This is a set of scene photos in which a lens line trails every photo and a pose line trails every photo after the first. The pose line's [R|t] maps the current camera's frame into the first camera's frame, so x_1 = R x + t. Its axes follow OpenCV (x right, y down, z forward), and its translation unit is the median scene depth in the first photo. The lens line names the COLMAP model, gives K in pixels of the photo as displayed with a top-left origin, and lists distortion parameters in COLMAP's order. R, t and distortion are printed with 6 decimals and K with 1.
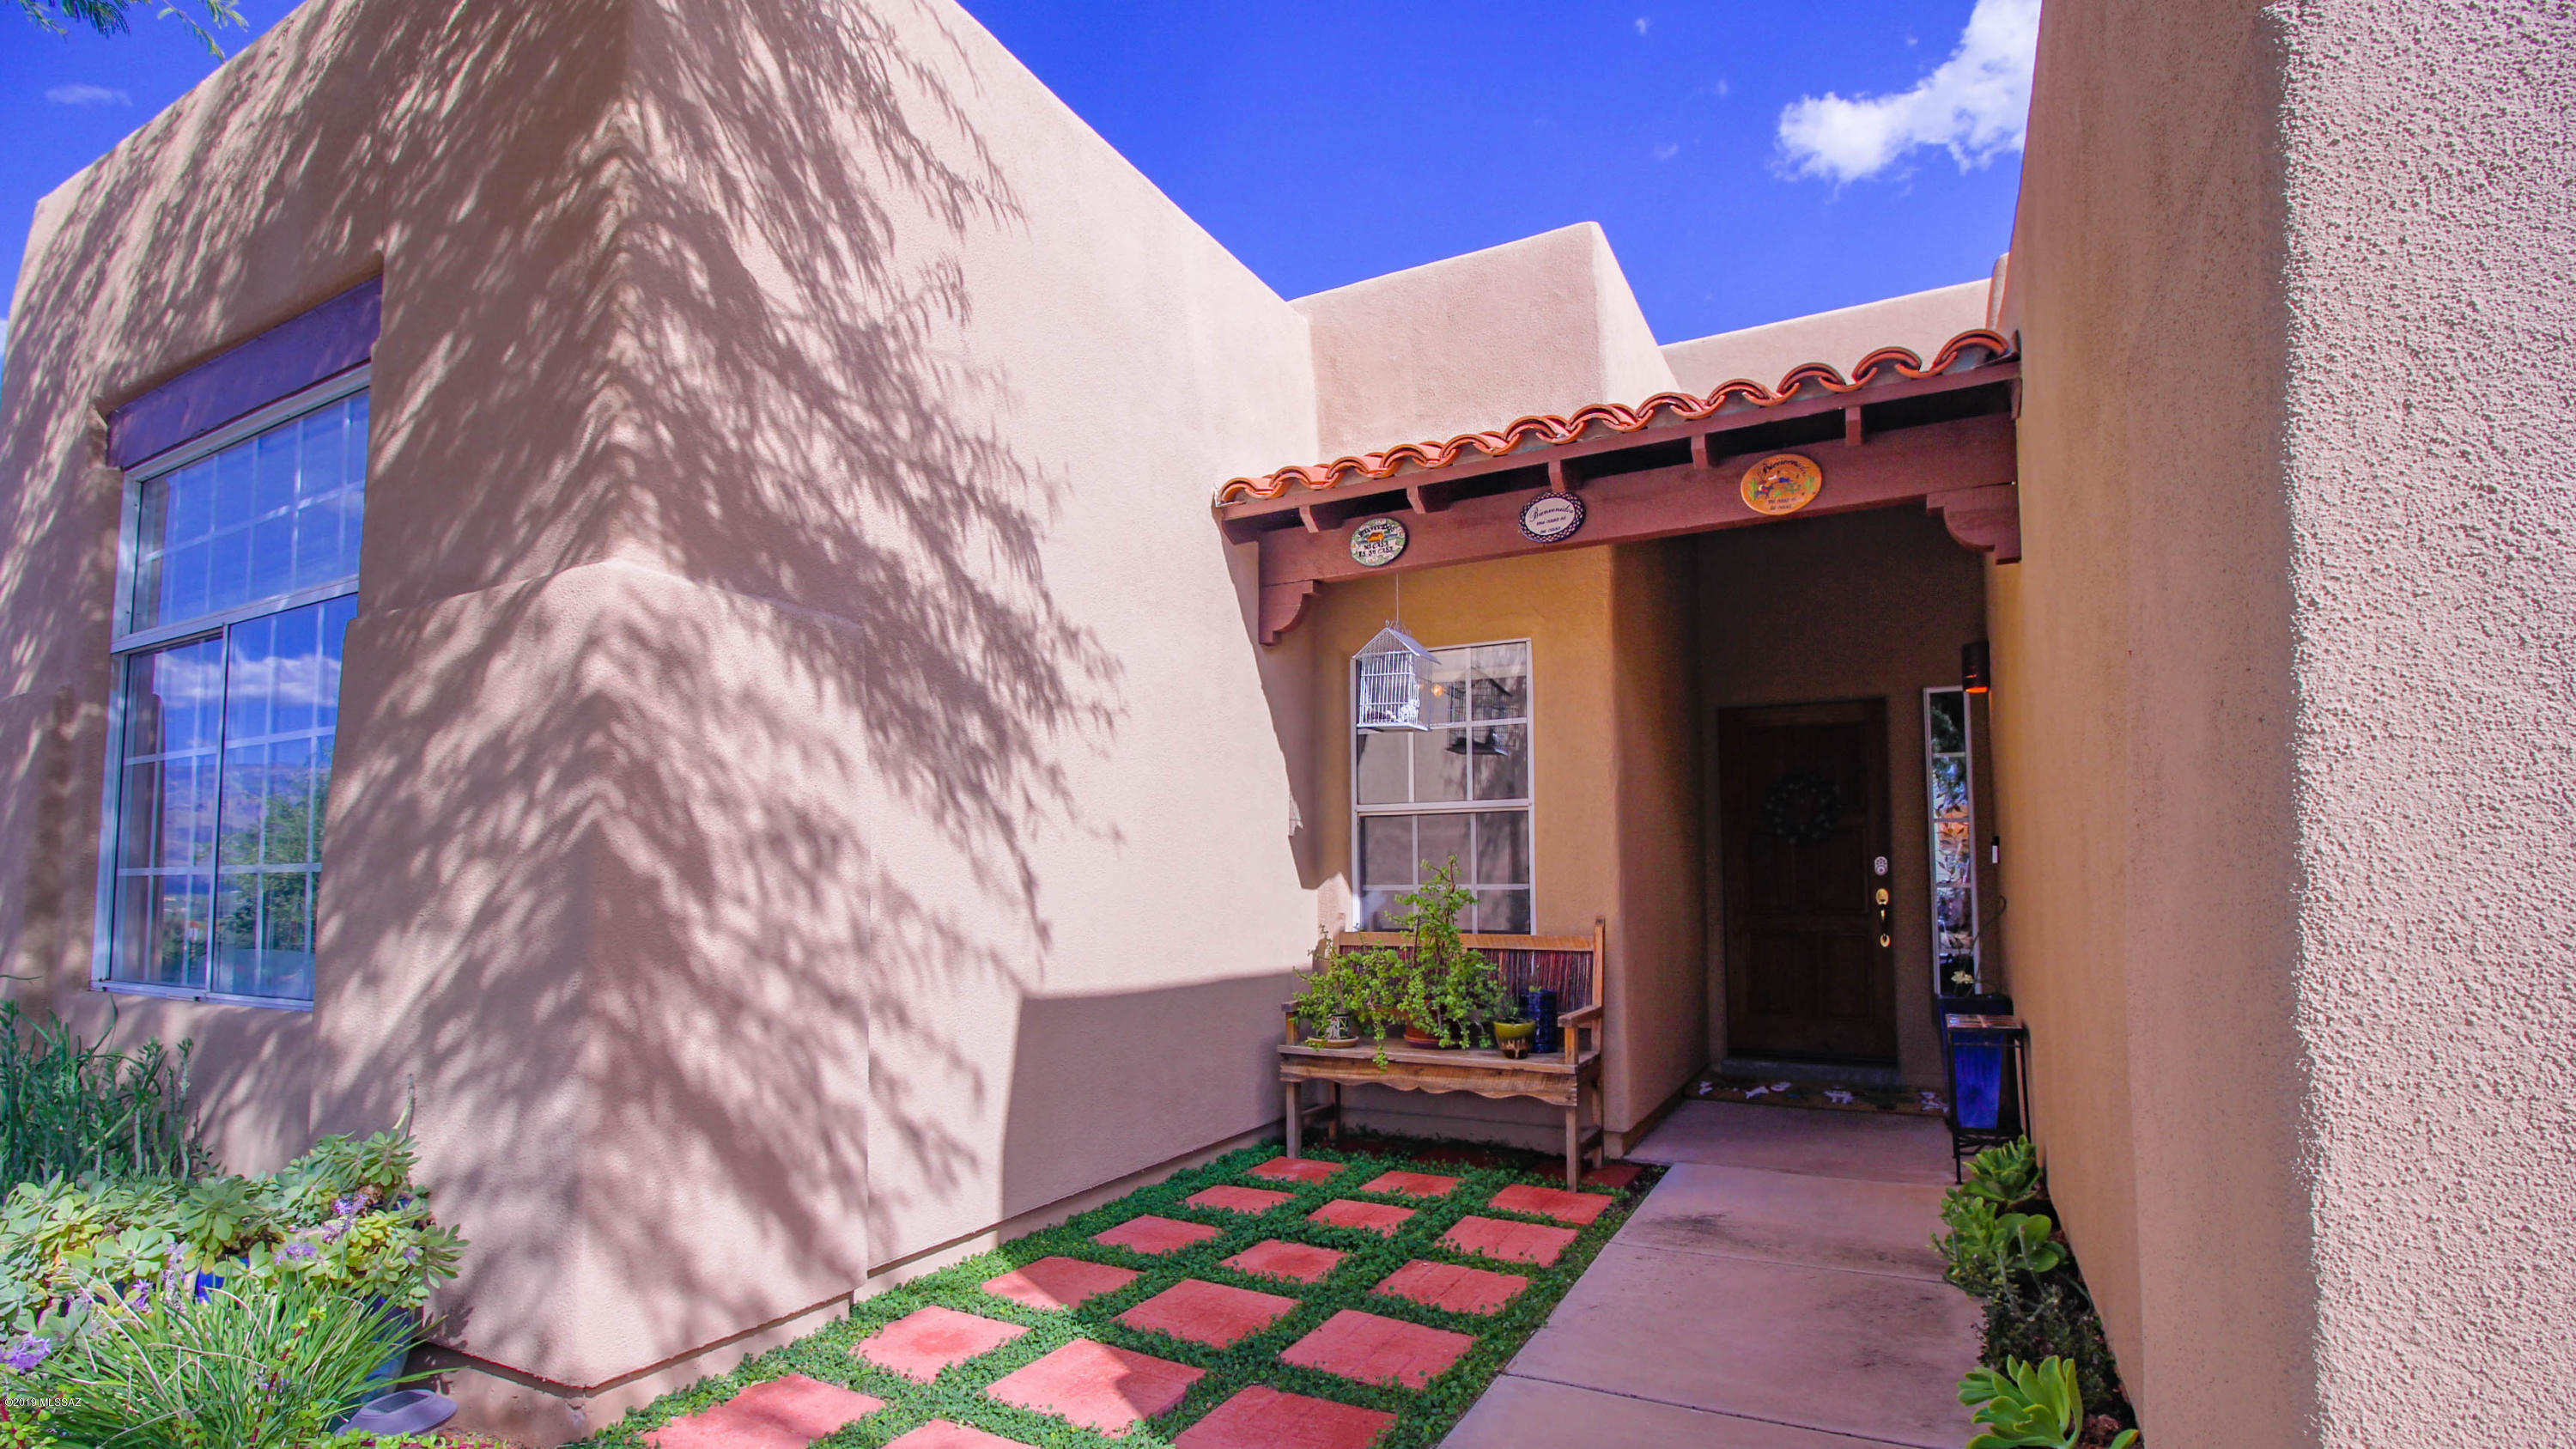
lens RADIAL K [[1181.2, 0, 1282.0], [0, 1181.2, 740.3], [0, 0, 1]] dist [-0.016194, -0.000170]
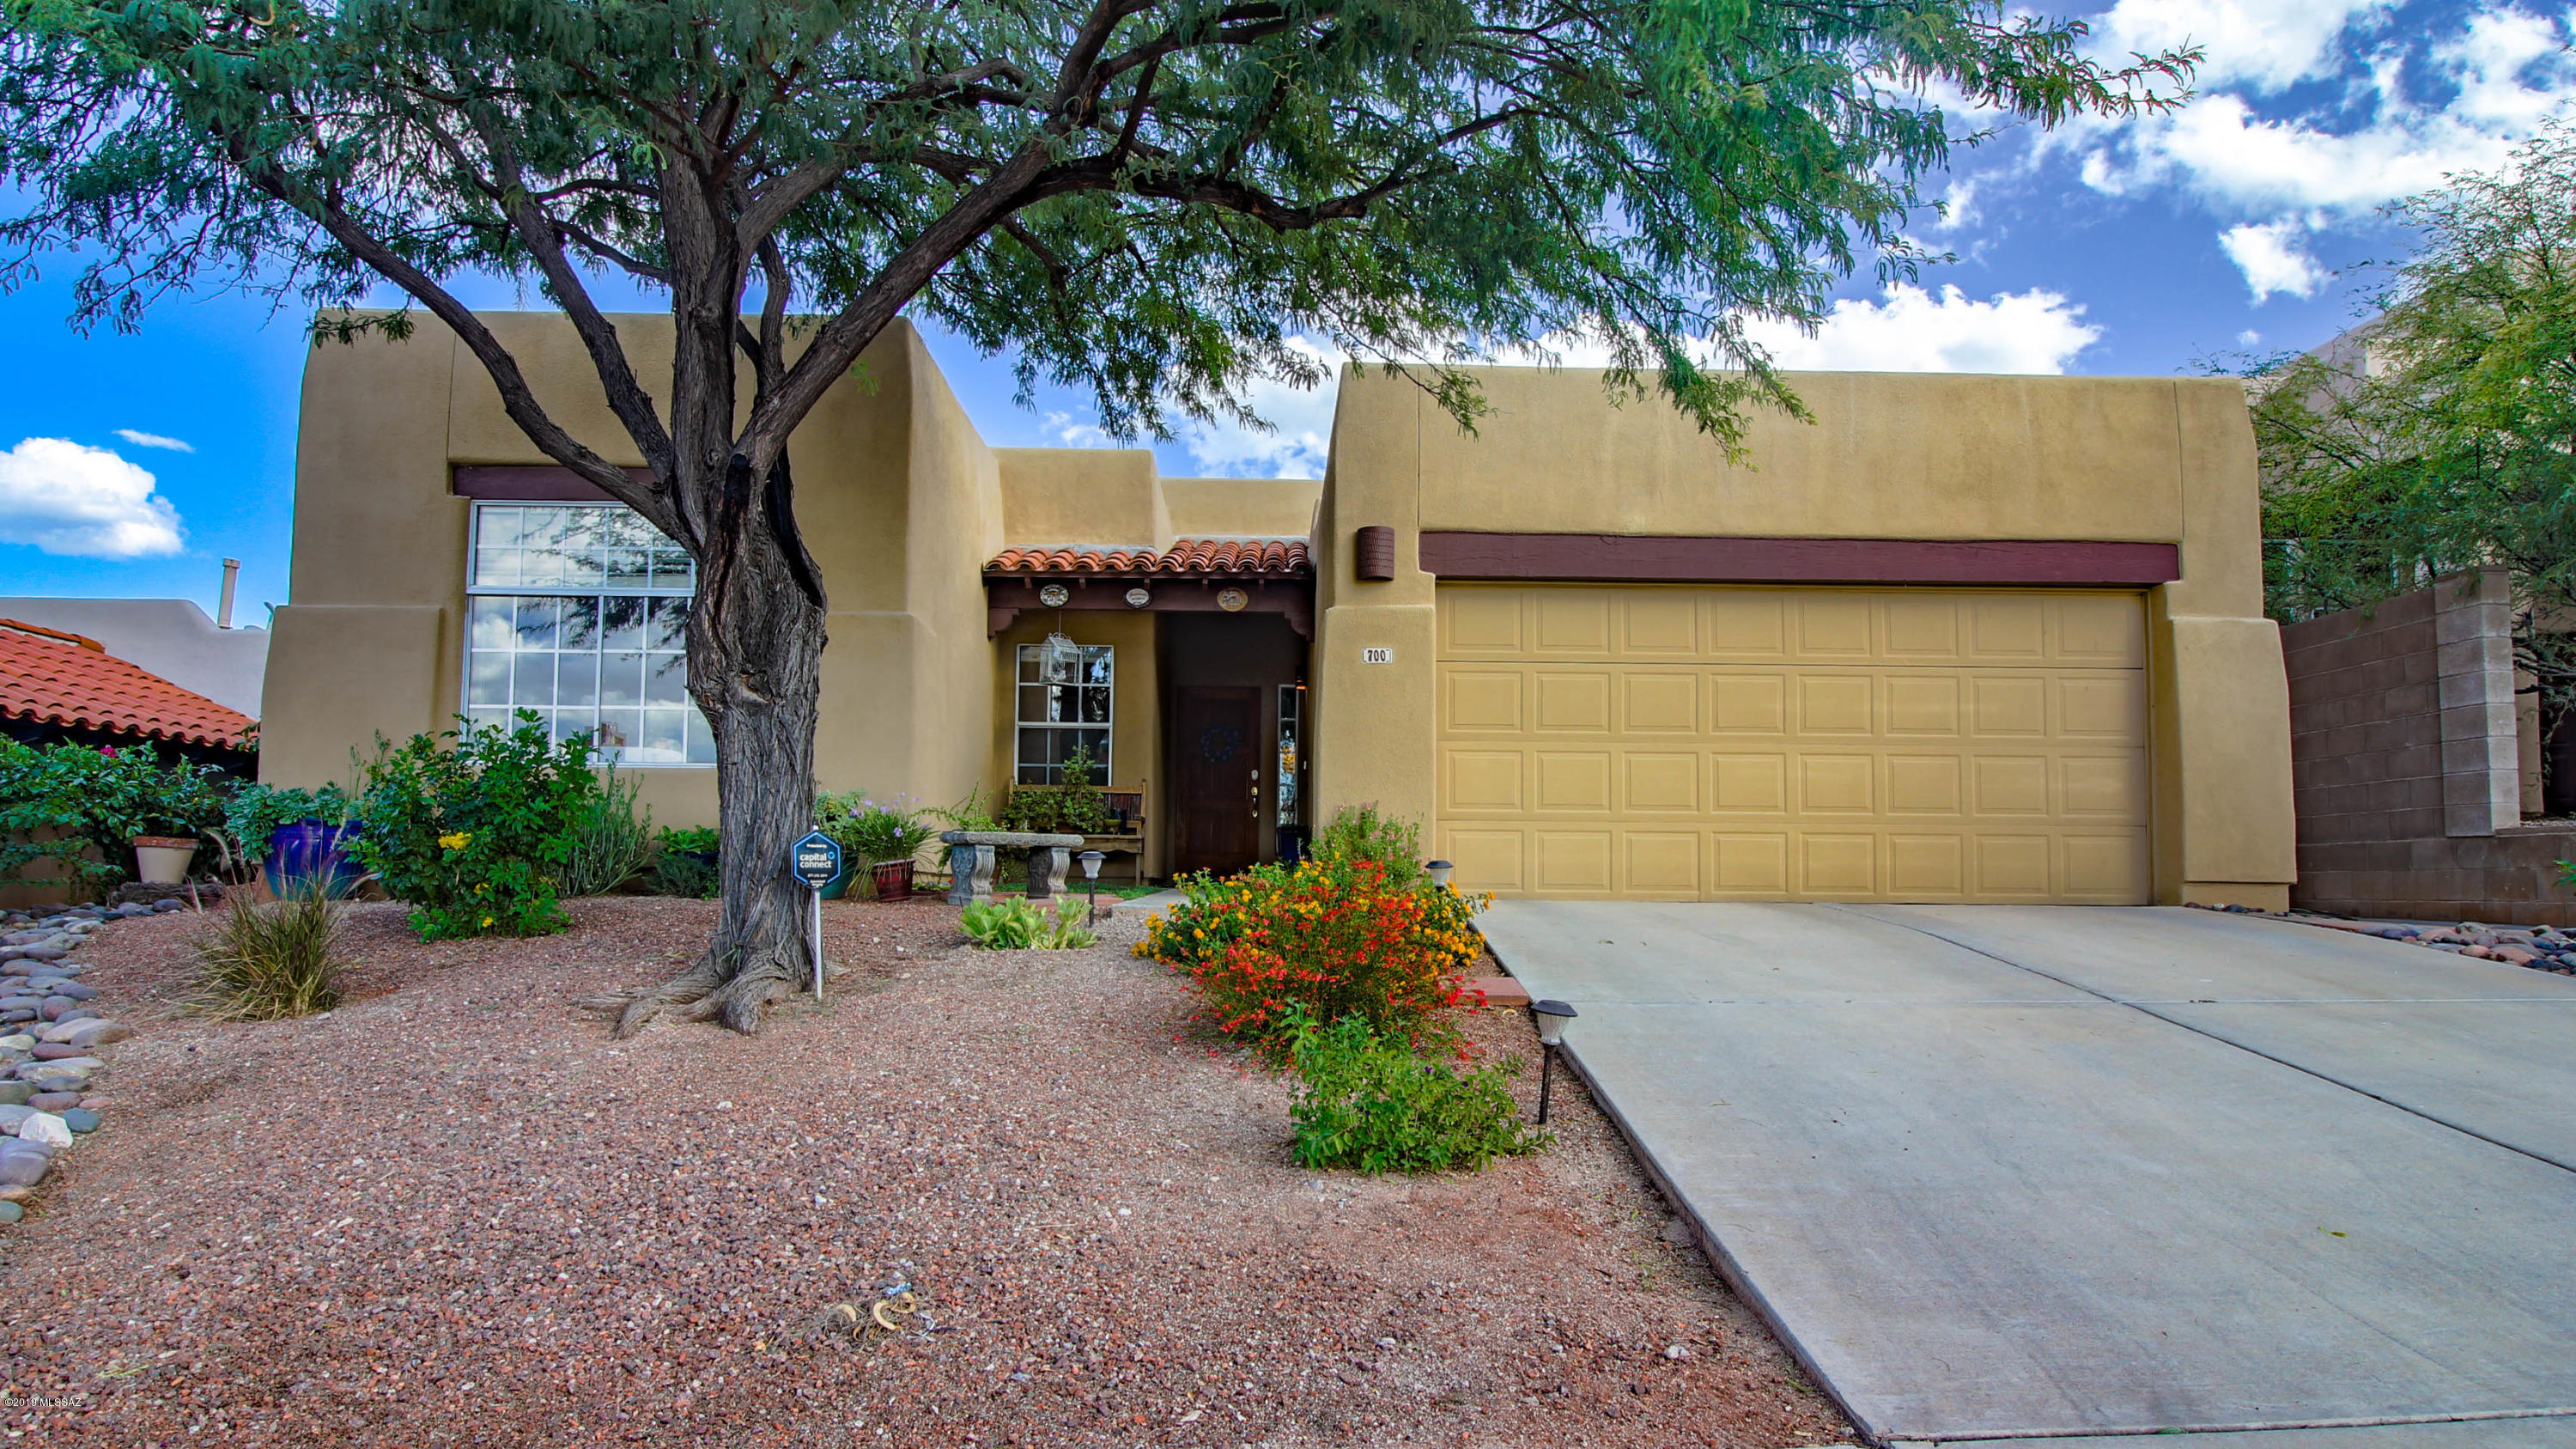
lens RADIAL K [[1517.4, 0, 1306.5], [0, 1517.4, 741.7], [0, 0, 1]] dist [-0.006137, -0.001427]
pose [[0.869070, 0.059871, 0.491053, -0.815973], [-0.066947, 0.997752, -0.003166, 0.066430], [-0.490139, -0.030123, 0.871124, -1.532988]]
